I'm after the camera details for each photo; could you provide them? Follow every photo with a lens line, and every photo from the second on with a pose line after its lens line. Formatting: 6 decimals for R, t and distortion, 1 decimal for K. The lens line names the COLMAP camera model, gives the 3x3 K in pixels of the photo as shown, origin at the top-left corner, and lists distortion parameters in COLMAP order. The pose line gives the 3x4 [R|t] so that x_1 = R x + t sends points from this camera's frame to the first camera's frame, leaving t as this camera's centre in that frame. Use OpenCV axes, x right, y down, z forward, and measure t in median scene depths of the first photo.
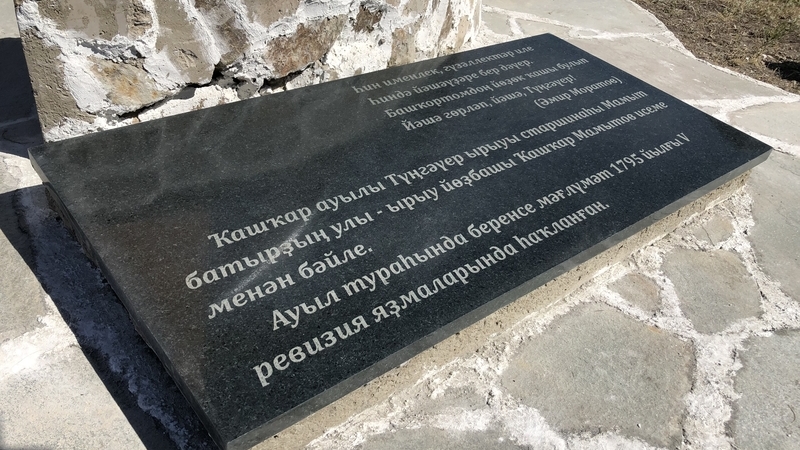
lens RADIAL K [[623.4, 0, 399.0], [0, 623.4, 227.1], [0, 0, 1]] dist [0.003891, 0.001141]
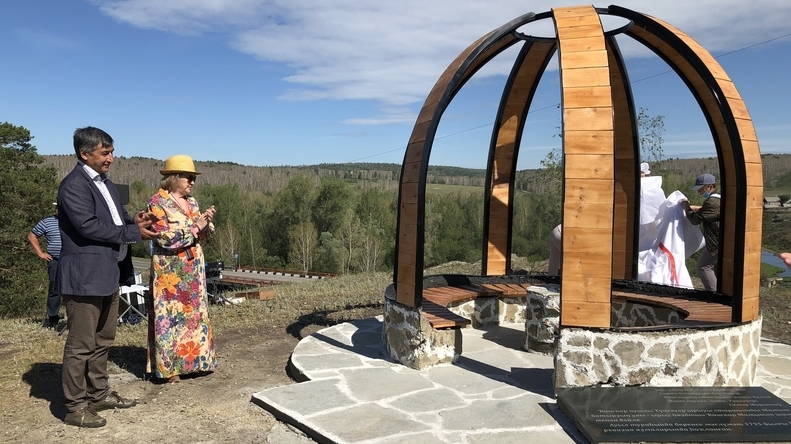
lens RADIAL K [[616.4, 0, 394.4], [0, 616.4, 223.8], [0, 0, 1]] dist [0.003891, 0.001141]
pose [[0.792442, -0.057267, -0.607253, 0.760943], [-0.302150, 0.827989, -0.472378, 0.874570], [0.529850, 0.557813, 0.638830, -1.942194]]
